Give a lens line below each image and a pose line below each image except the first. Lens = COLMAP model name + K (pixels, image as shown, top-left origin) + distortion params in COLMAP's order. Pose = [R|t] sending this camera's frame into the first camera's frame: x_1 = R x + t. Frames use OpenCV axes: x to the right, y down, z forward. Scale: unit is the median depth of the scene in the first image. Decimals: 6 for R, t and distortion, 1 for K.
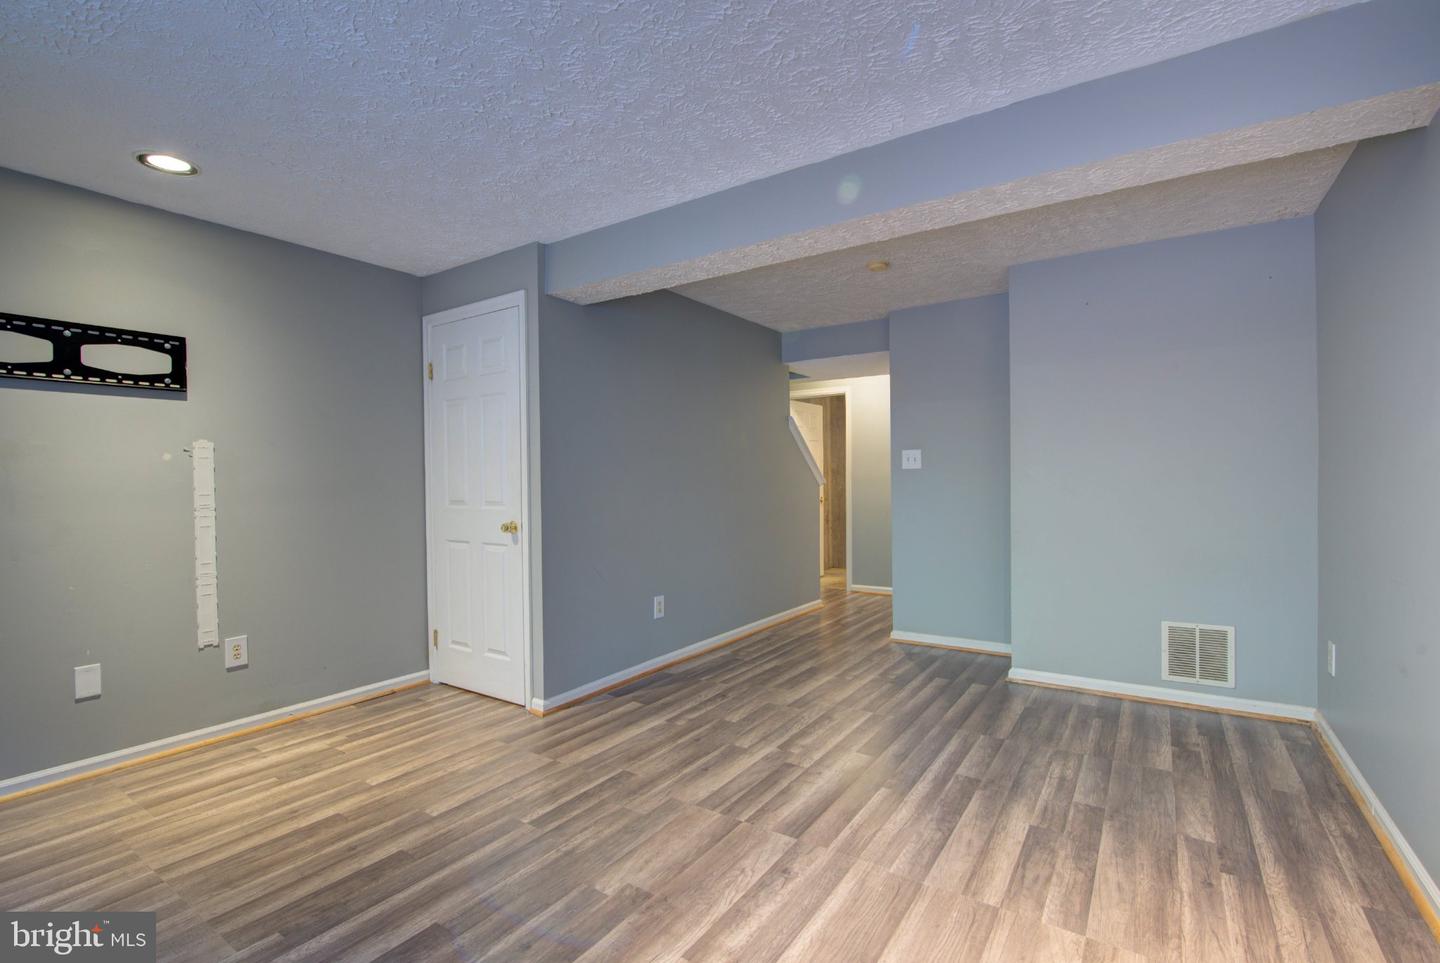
lens RADIAL K [[650.8, 0, 729.2], [0, 650.8, 486.1], [0, 0, 1]] dist [-0.018659, 0.000073]
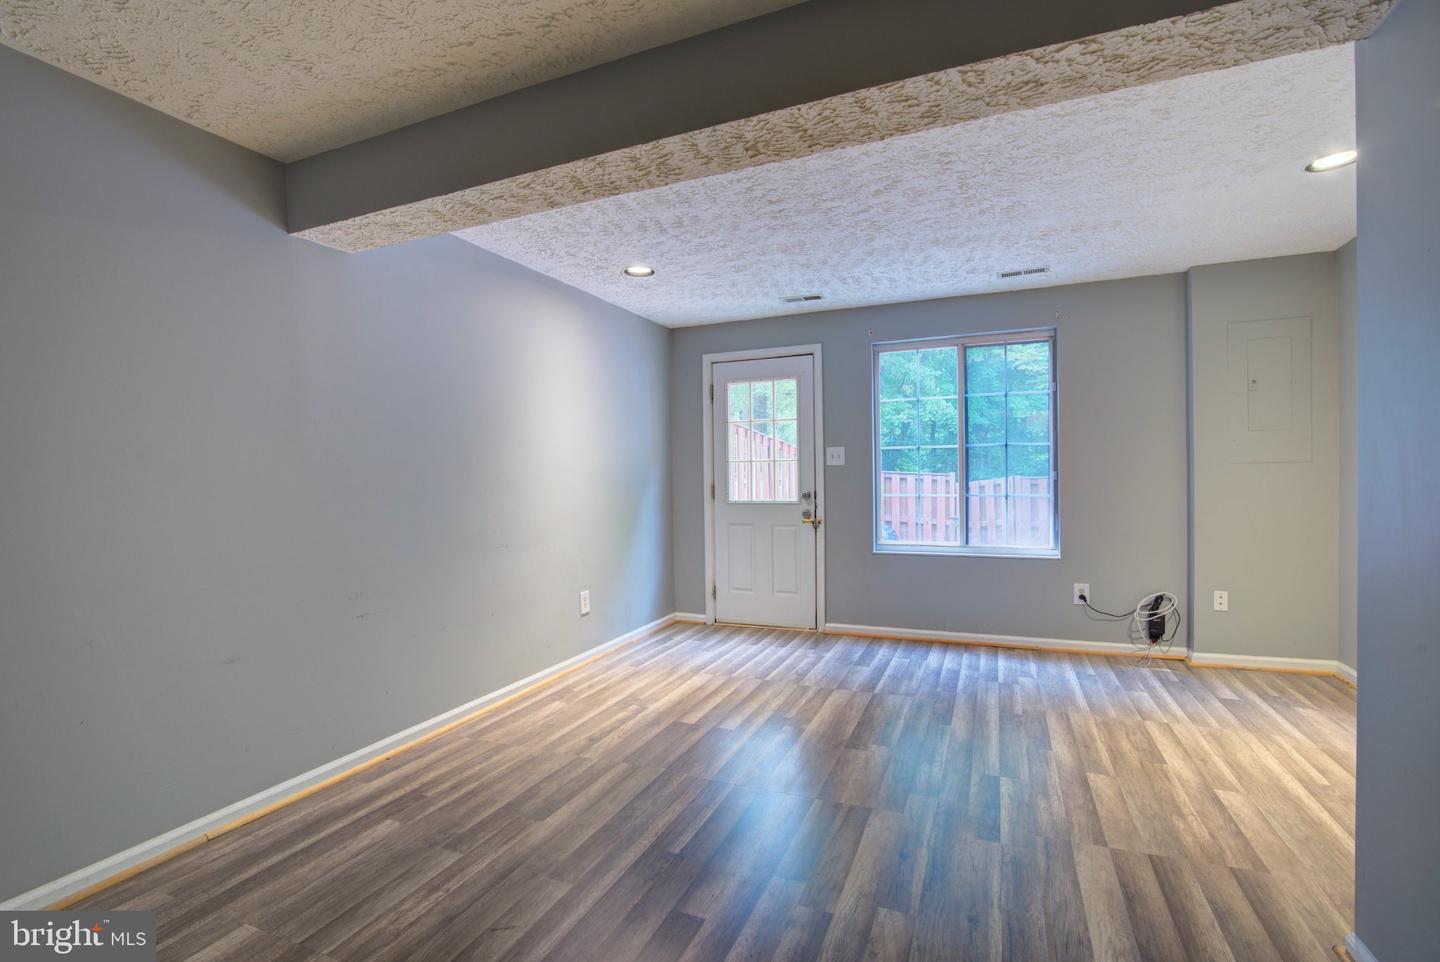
lens RADIAL K [[659.6, 0, 722.4], [0, 659.6, 487.7], [0, 0, 1]] dist [-0.020125, 0.000621]
pose [[-0.982713, 0.032309, -0.182292, 0.270999], [0.027600, 0.999218, 0.028314, -0.019519], [0.183065, 0.022793, -0.982837, 1.558404]]
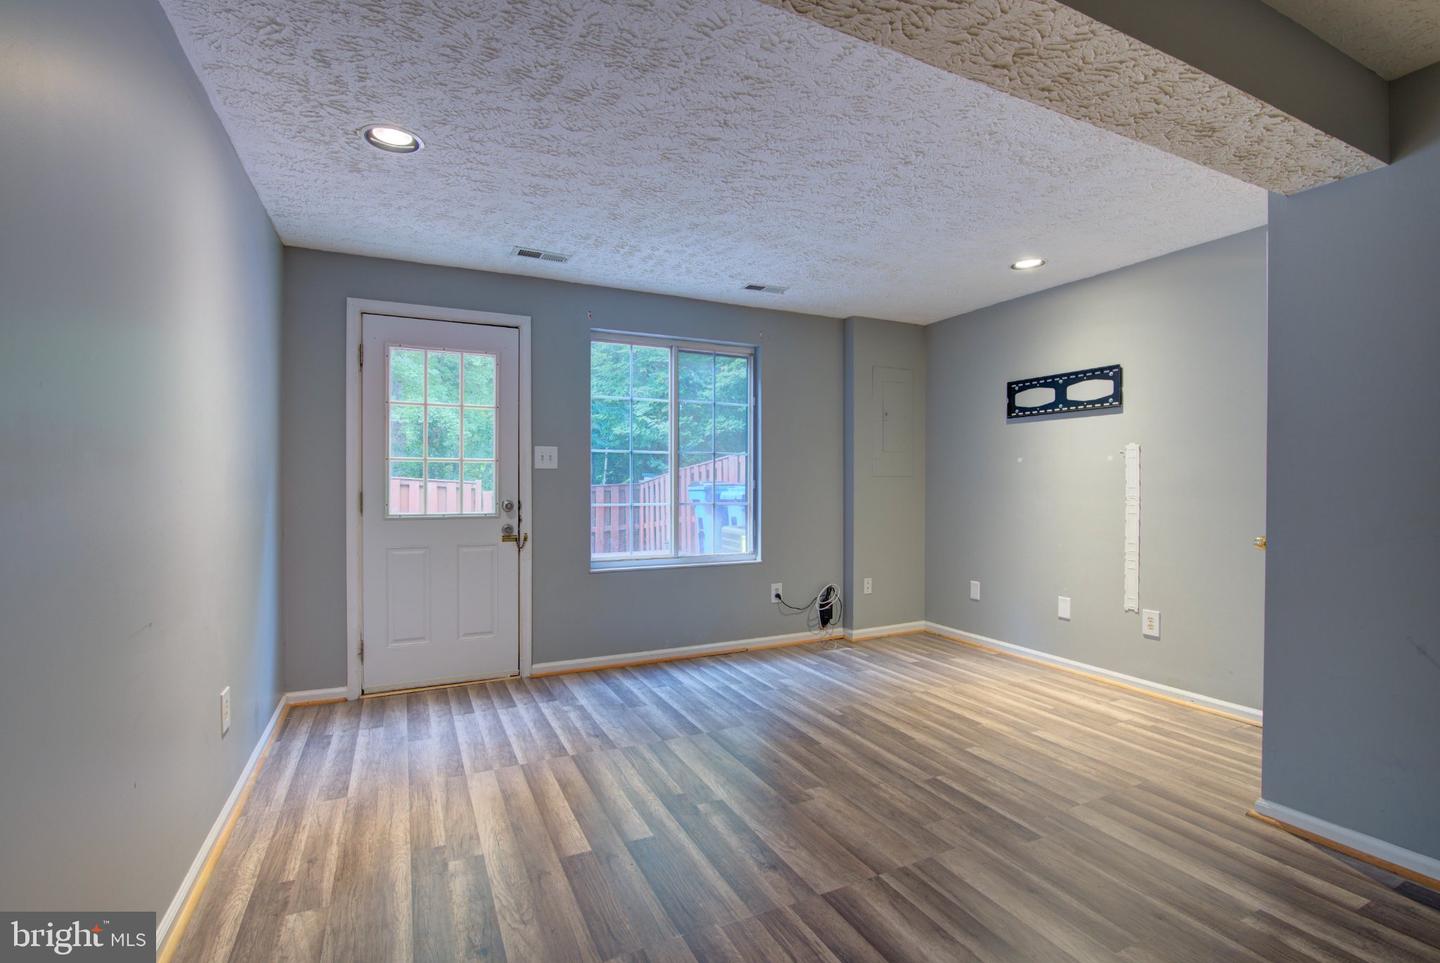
lens RADIAL K [[659.6, 0, 722.4], [0, 659.6, 488.2], [0, 0, 1]] dist [-0.020125, 0.000621]
pose [[-0.507834, 0.022364, -0.861165, 0.673073], [-0.001729, 0.999634, 0.026980, -0.018138], [0.861453, 0.015191, -0.507610, 0.972225]]
